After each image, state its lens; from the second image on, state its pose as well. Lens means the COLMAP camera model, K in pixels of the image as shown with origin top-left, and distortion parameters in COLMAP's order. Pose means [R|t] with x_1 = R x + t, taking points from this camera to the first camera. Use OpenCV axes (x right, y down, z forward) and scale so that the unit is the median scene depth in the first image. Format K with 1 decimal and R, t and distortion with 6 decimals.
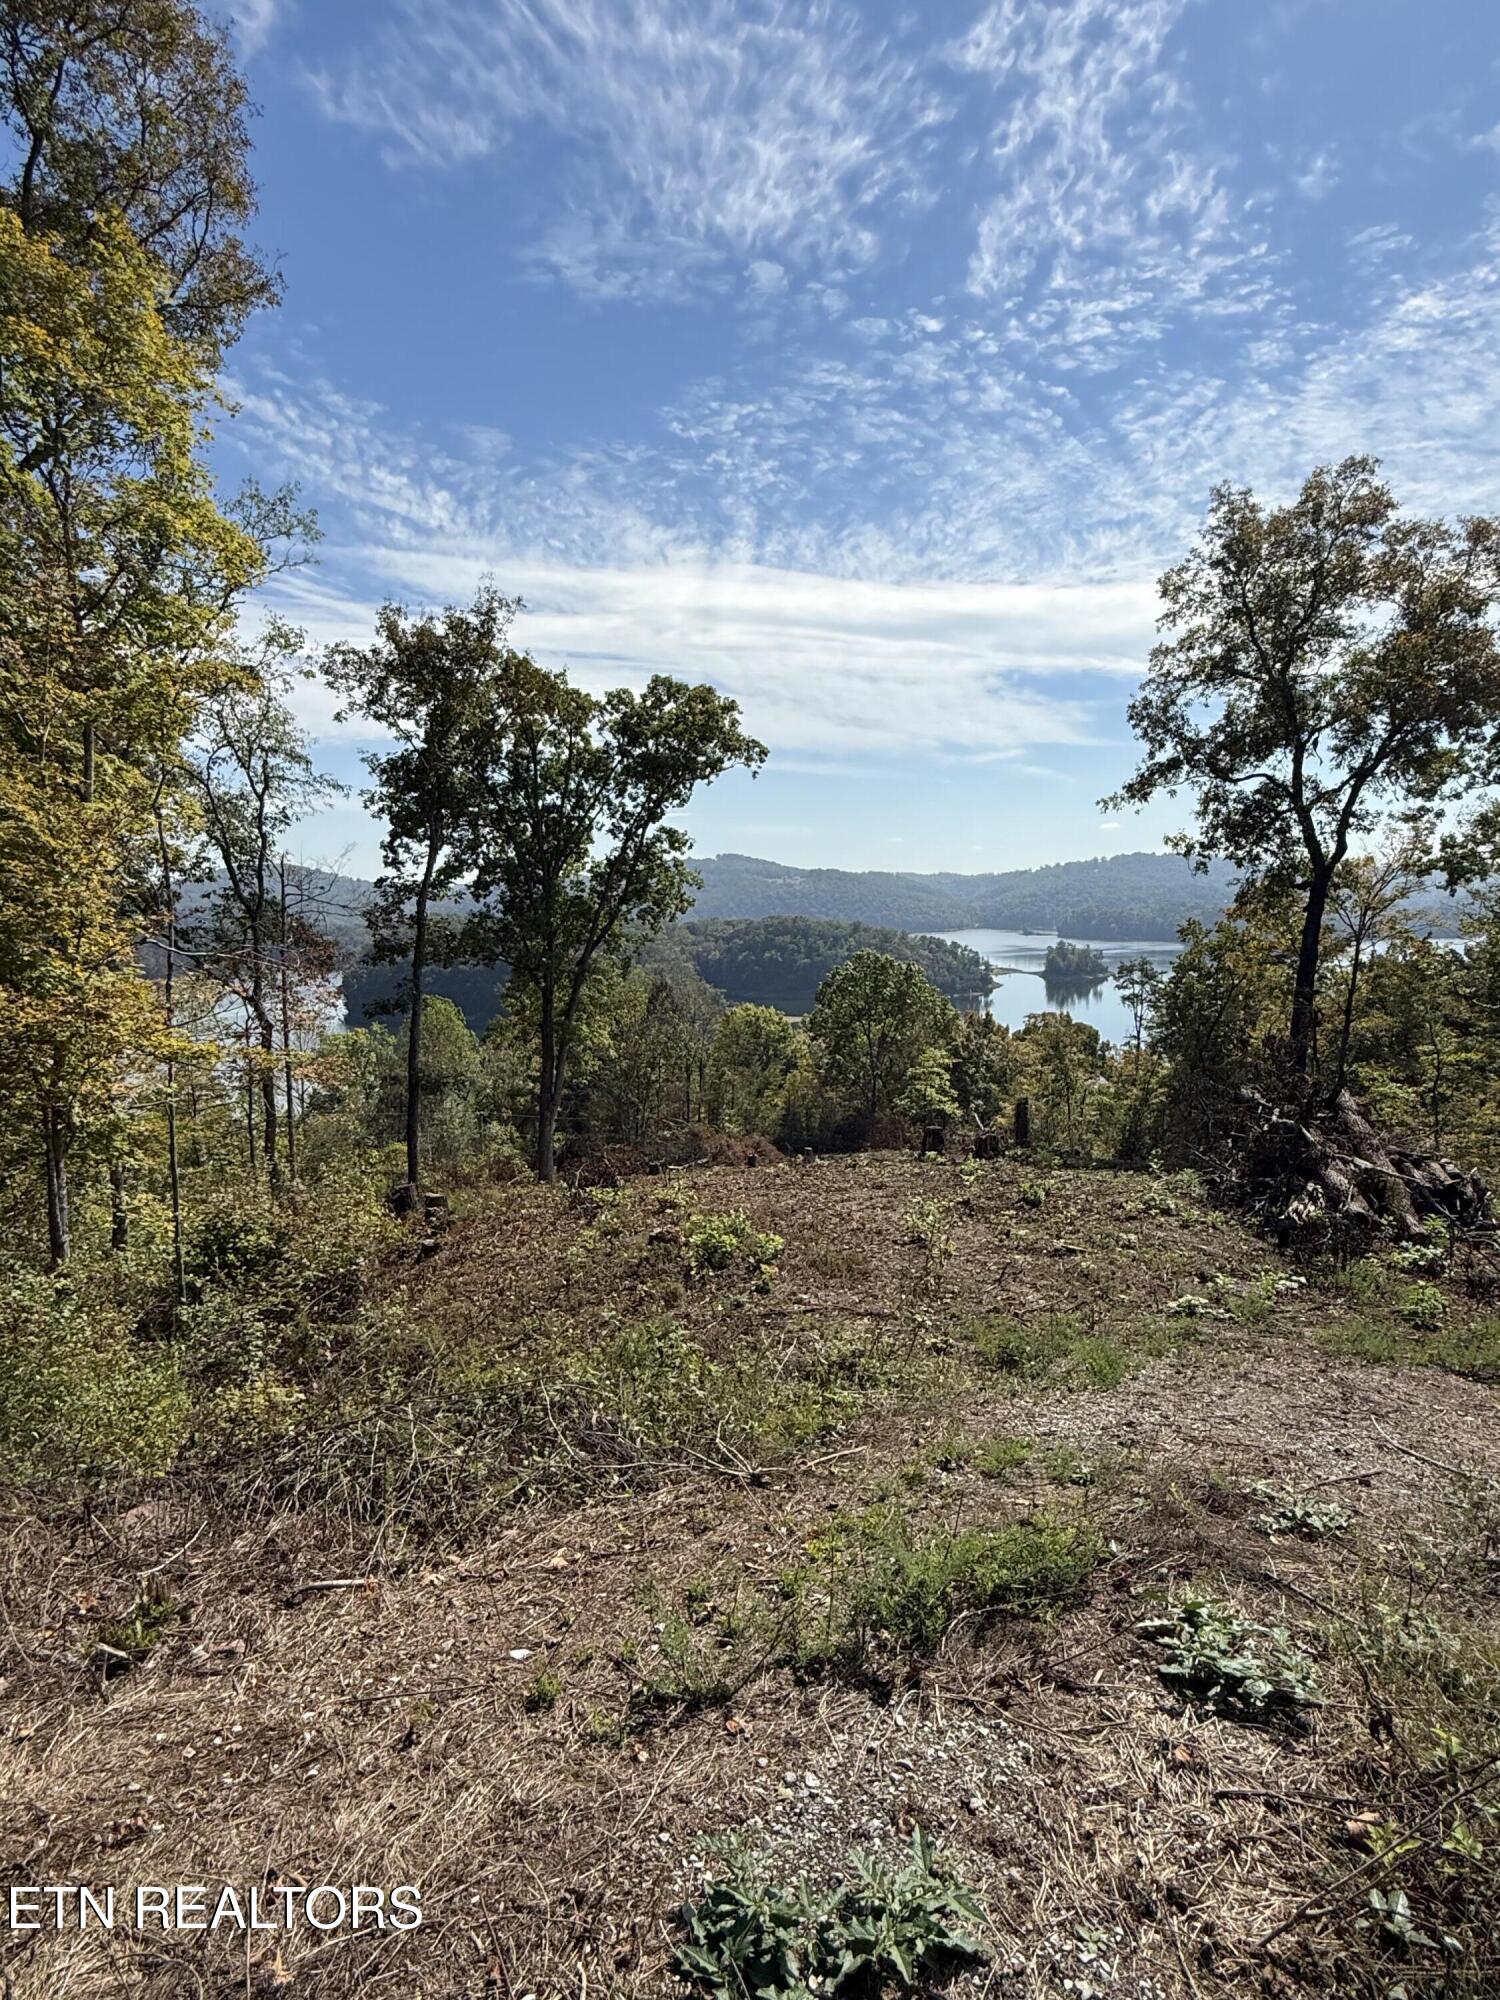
lens RADIAL K [[1100.7, 0, 743.8], [0, 1100.7, 996.3], [0, 0, 1]] dist [-0.006440, 0.000647]
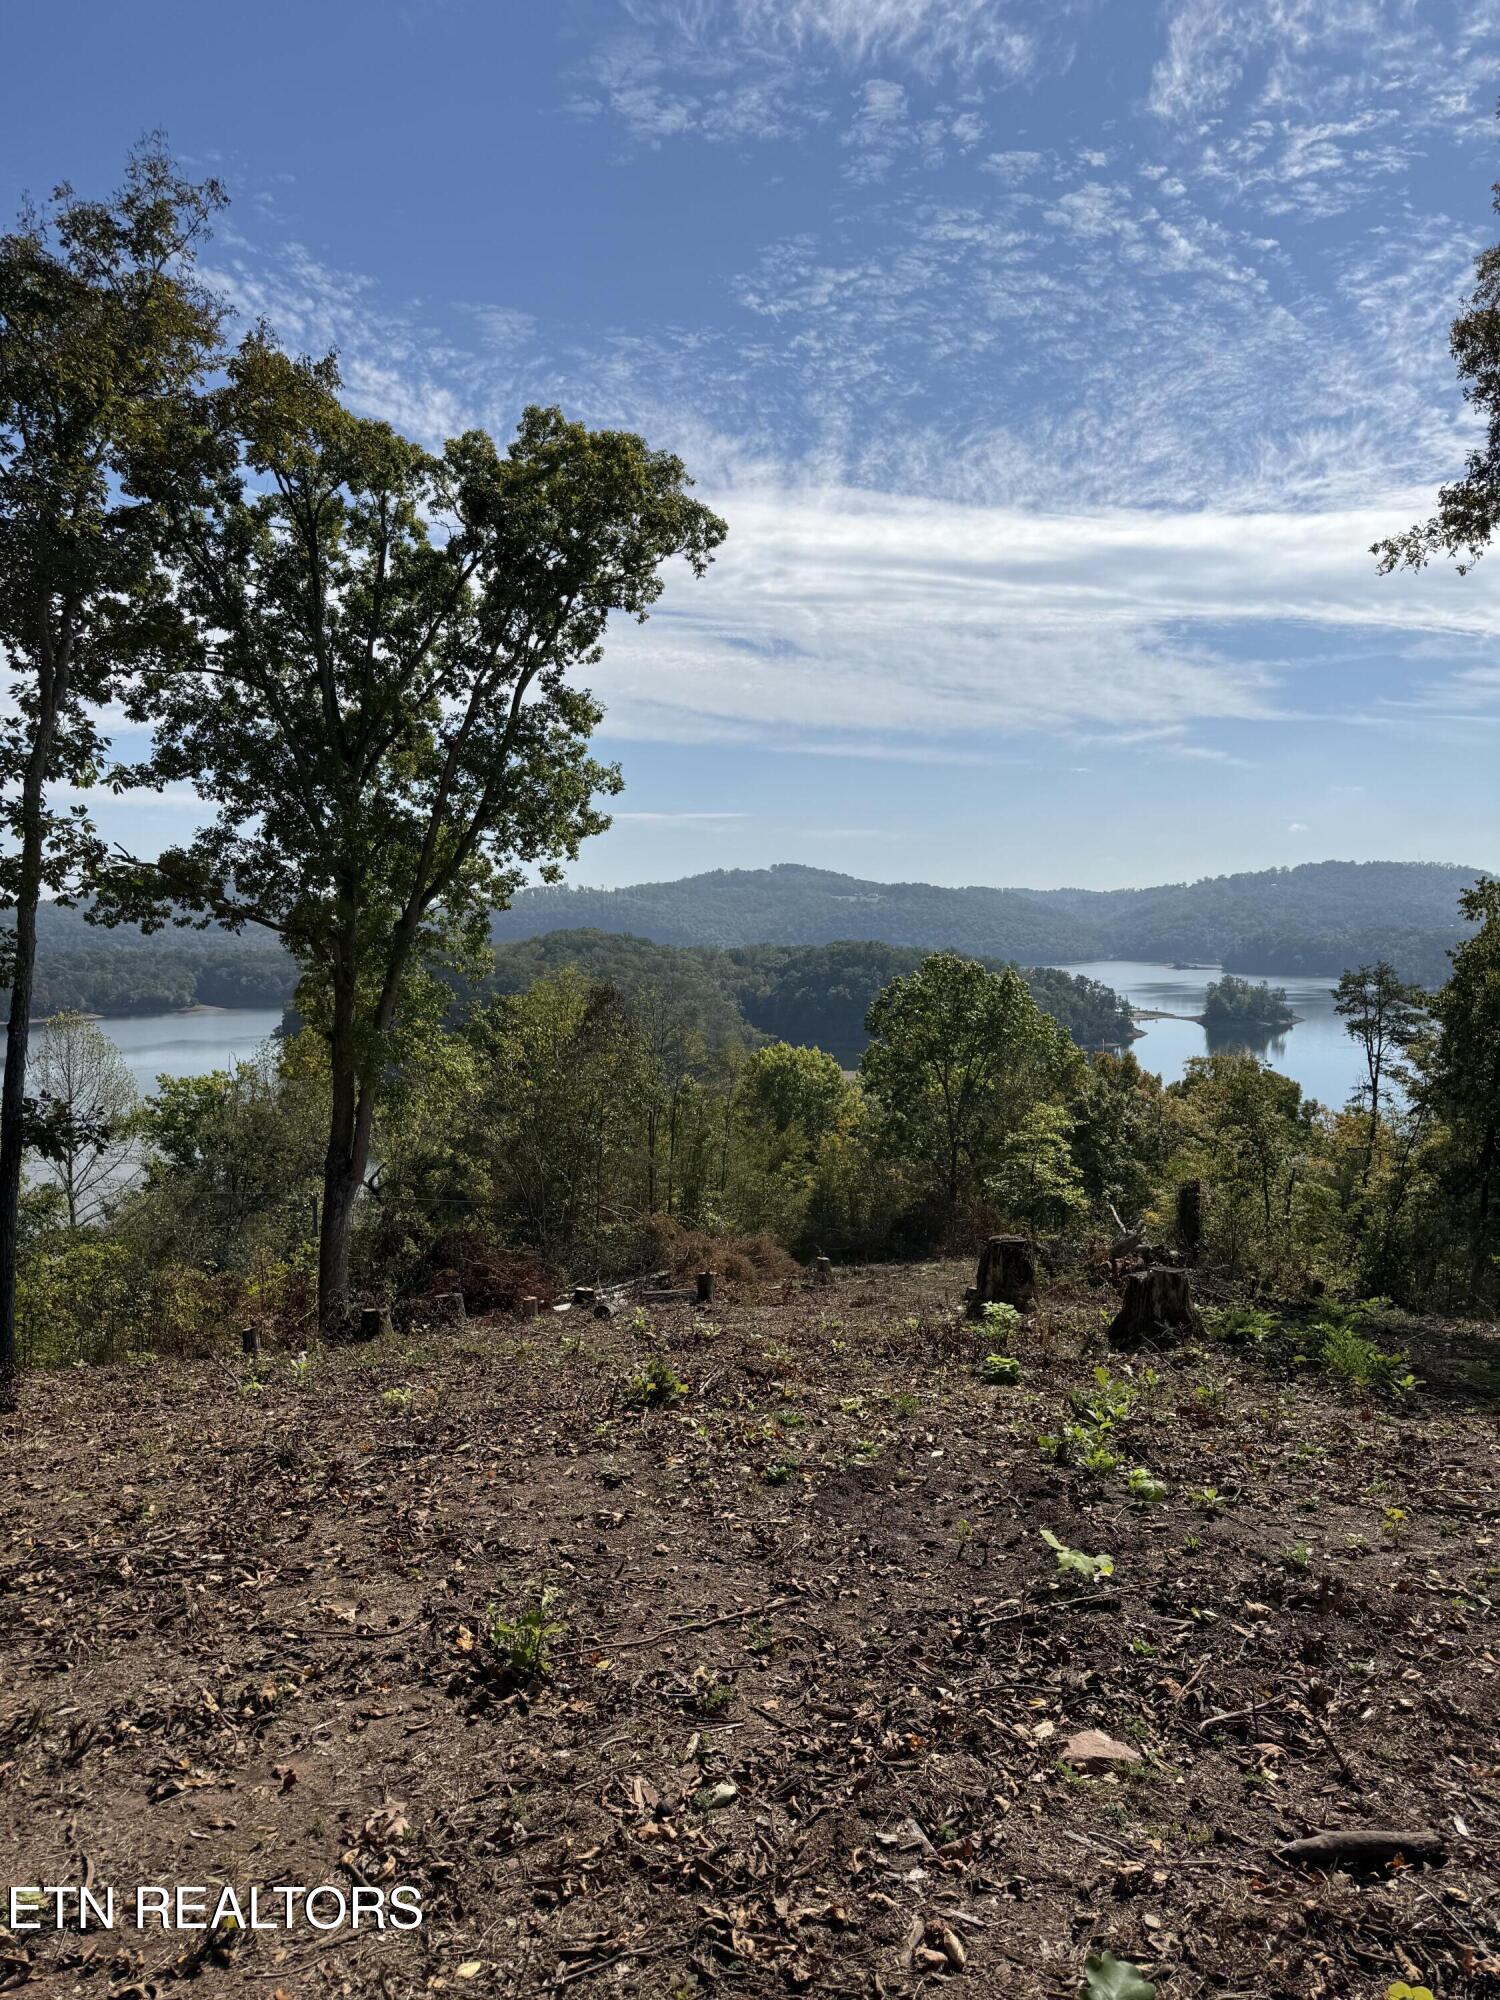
lens RADIAL K [[1399.9, 0, 742.5], [0, 1399.9, 1005.5], [0, 0, 1]] dist [0.015836, -0.026957]
pose [[0.998831, 0.003074, -0.048237, 0.075954], [-0.004657, 0.999453, -0.032750, 0.042626], [0.048110, 0.032937, 0.998299, 0.371828]]
